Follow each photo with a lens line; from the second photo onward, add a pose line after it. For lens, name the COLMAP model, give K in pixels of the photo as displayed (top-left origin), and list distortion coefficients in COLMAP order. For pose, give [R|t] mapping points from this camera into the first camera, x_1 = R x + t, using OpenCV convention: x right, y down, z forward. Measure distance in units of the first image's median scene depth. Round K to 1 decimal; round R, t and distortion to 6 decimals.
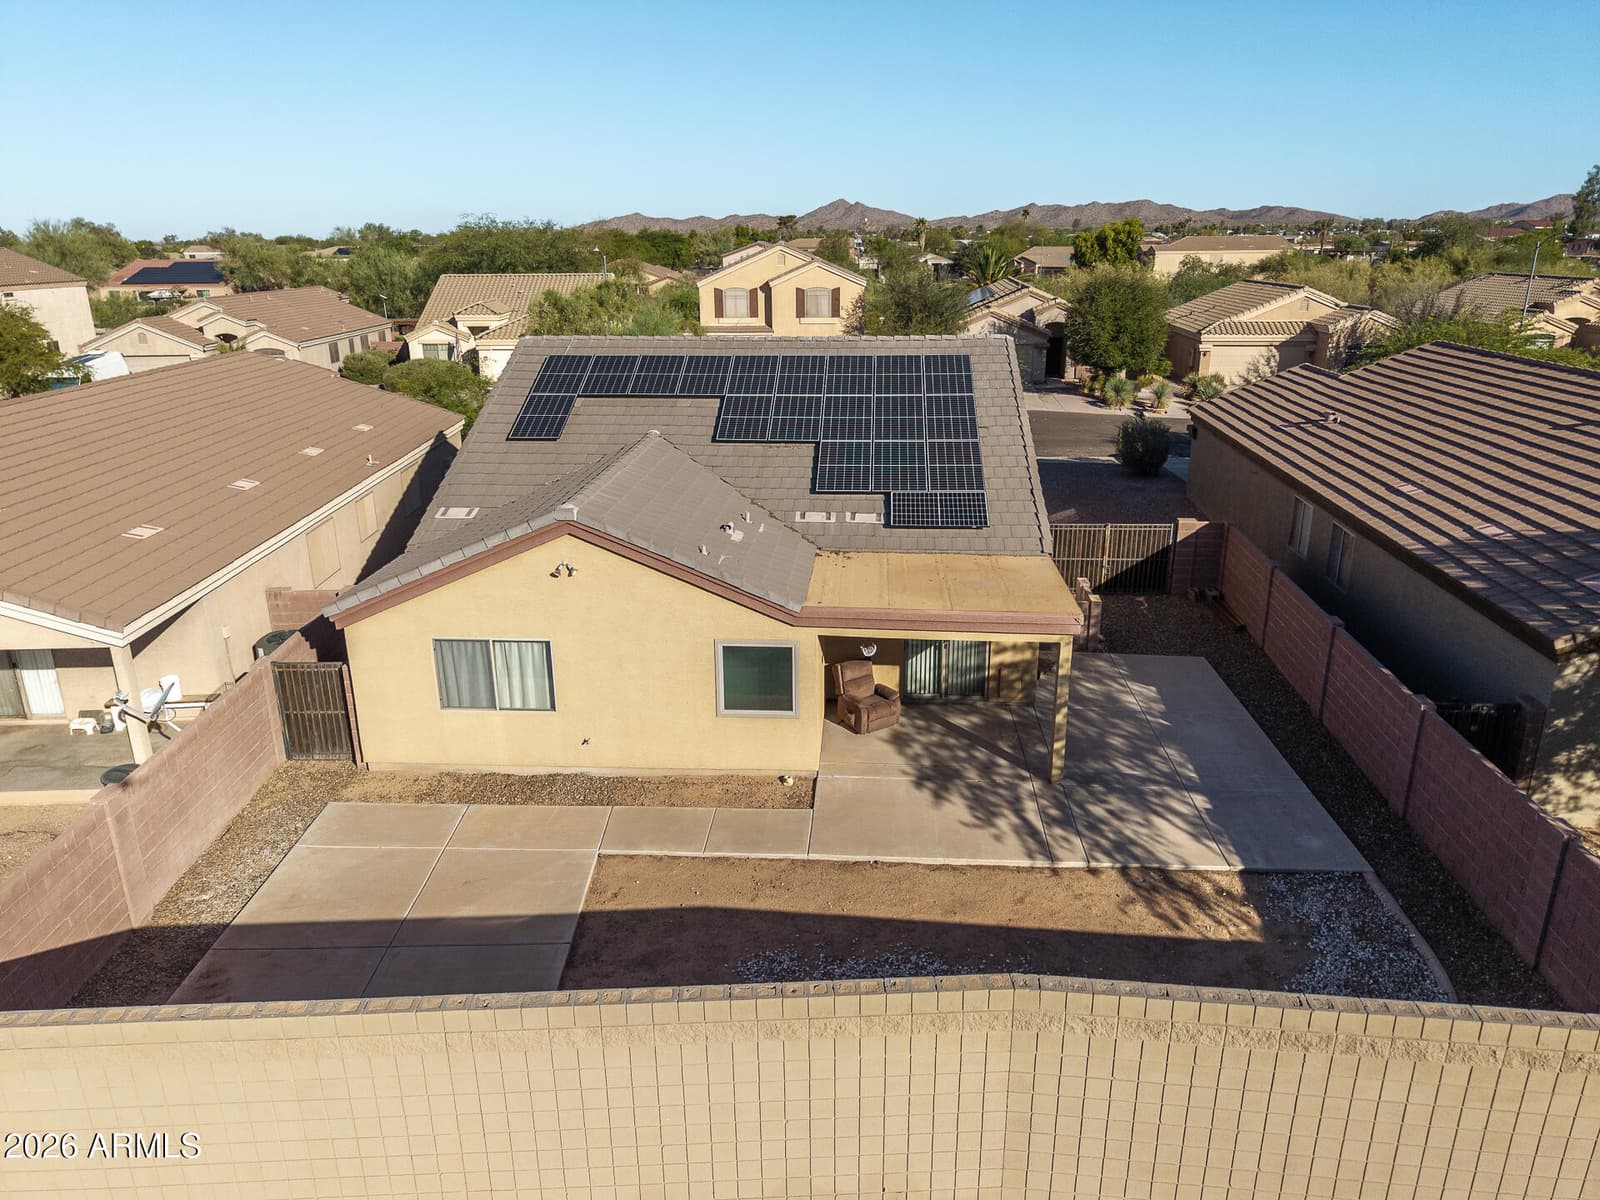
lens RADIAL K [[1064.6, 0, 800.0], [0, 1064.6, 600.0], [0, 0, 1]] dist [0.016149, -0.006809]
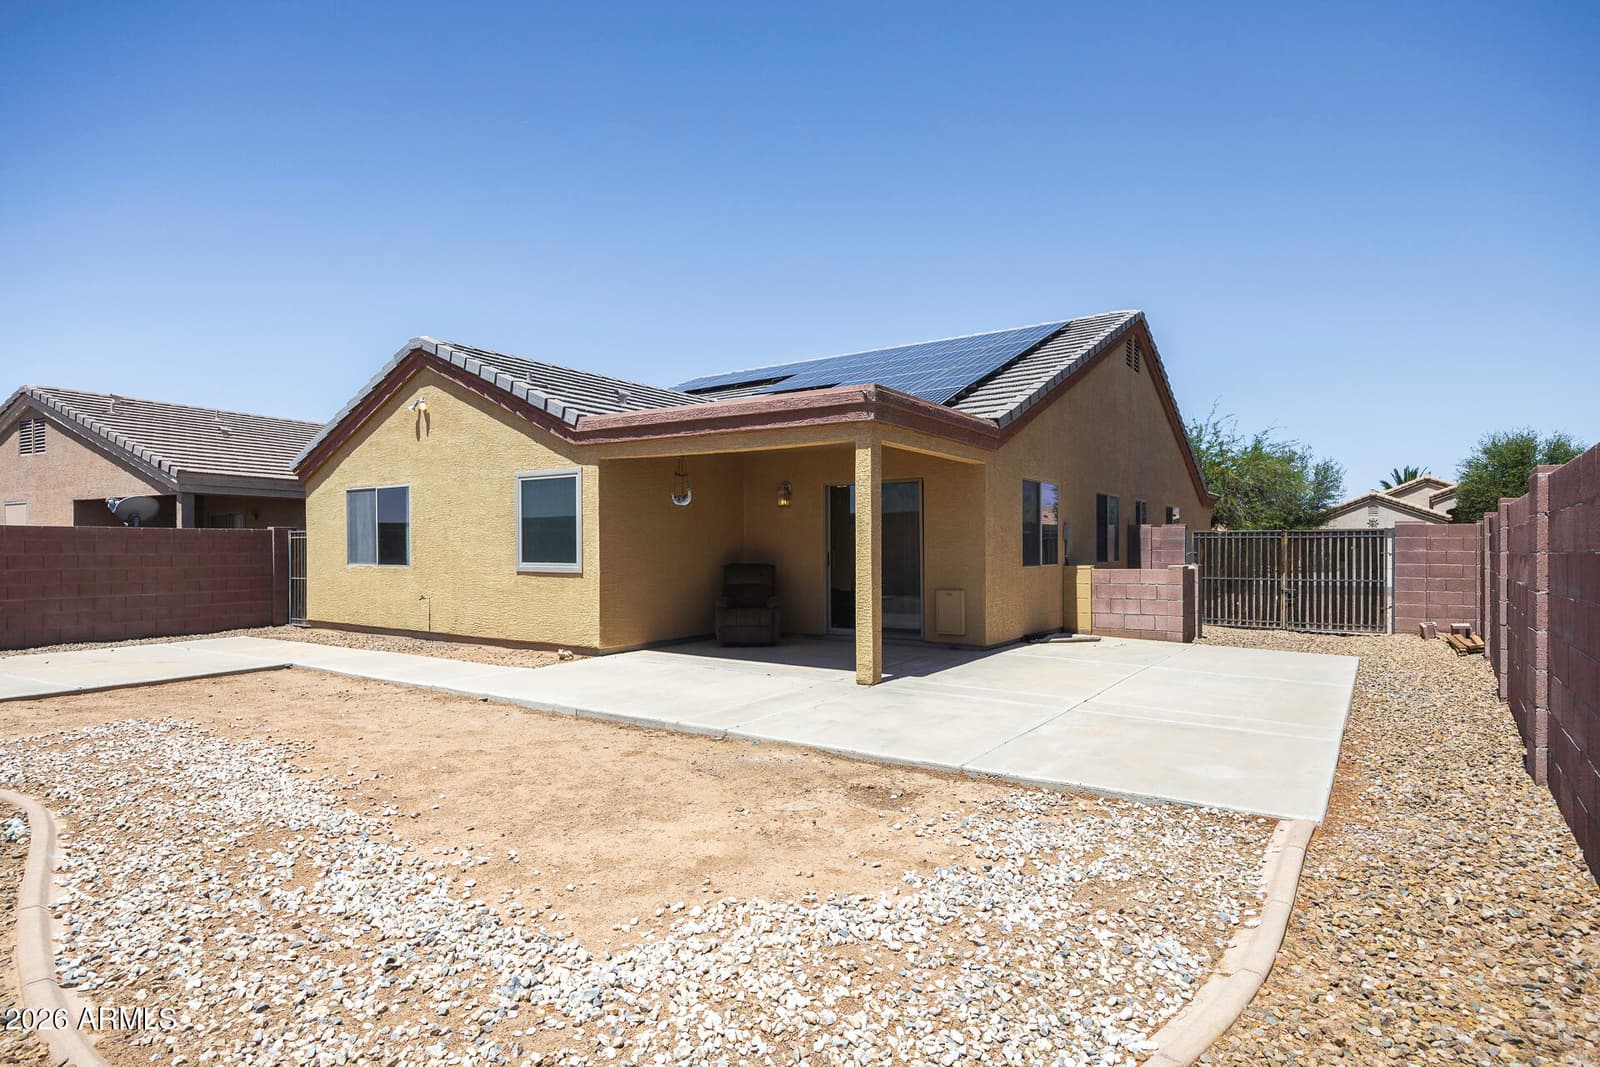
lens RADIAL K [[832.4, 0, 801.8], [0, 832.4, 551.4], [0, 0, 1]] dist [-0.000549, 0.000150]
pose [[0.857576, 0.007443, -0.514303, 0.437398], [-0.171744, 0.946653, -0.272675, 0.225806], [0.484837, 0.322169, 0.813106, 0.540598]]
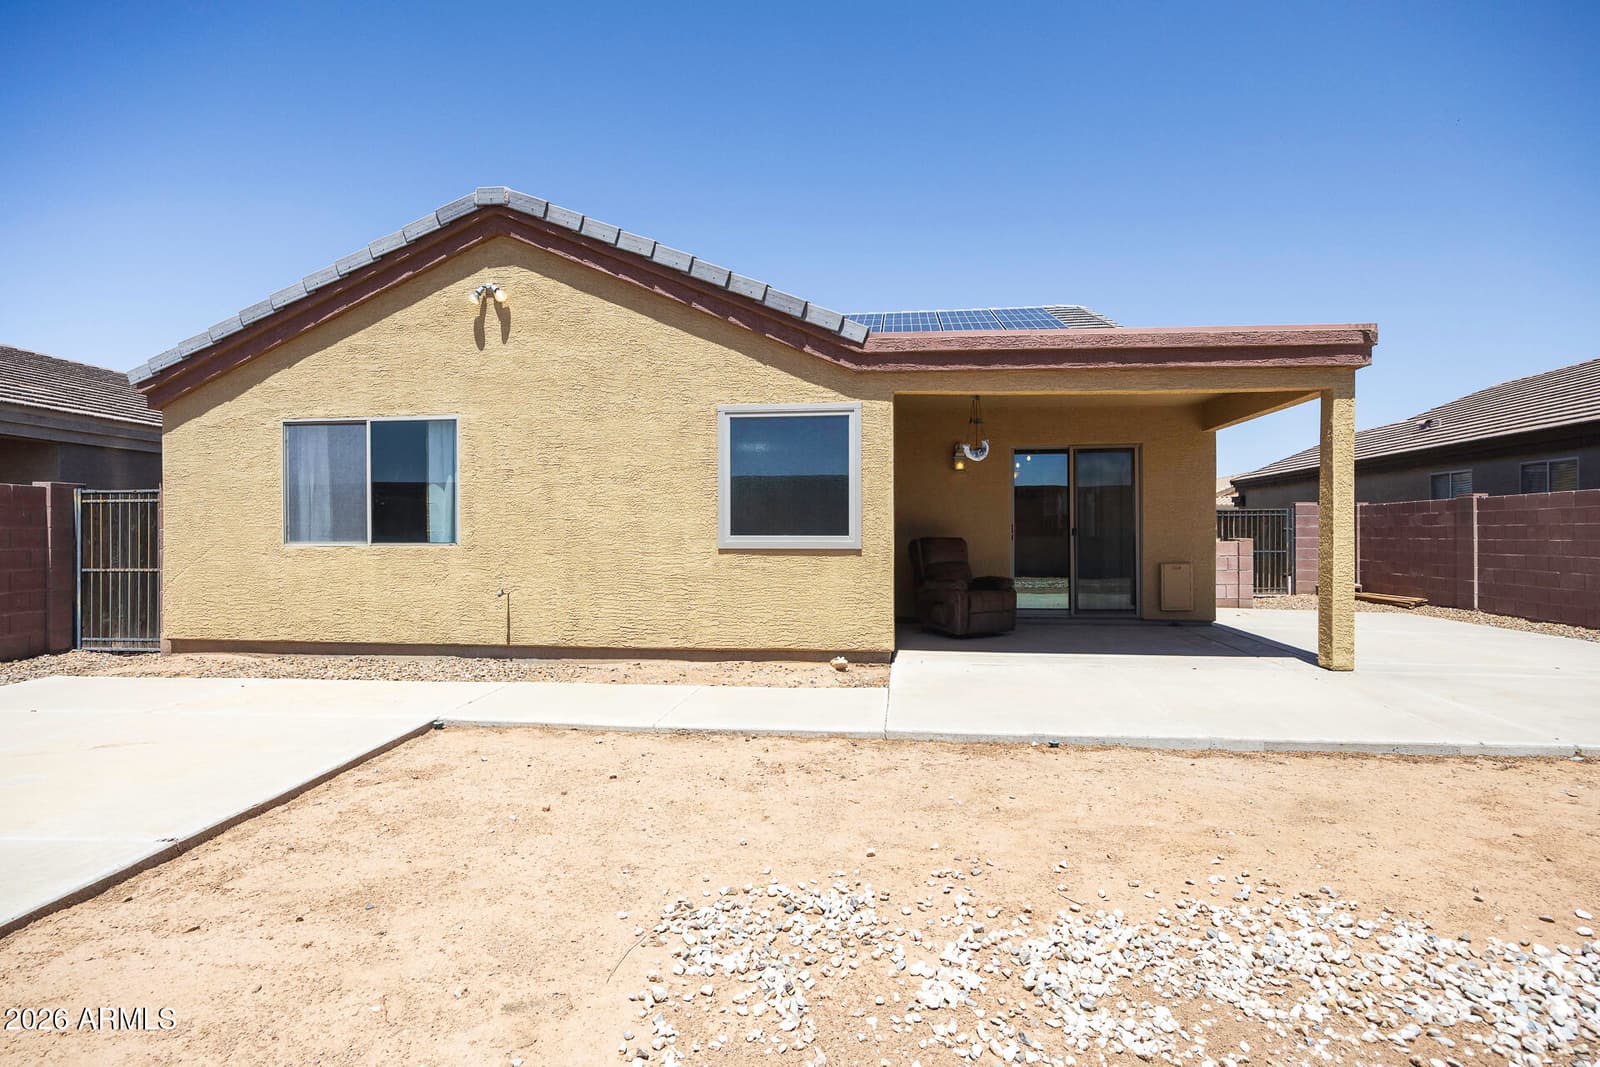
lens RADIAL K [[780.8, 0, 800.0], [0, 780.8, 533.5], [0, 0, 1]] dist [-0.015864, -0.000260]
pose [[0.998052, 0.005136, -0.062182, -0.006602], [-0.025016, 0.945933, -0.323396, 0.228447], [0.057159, 0.324321, 0.944219, 0.568594]]
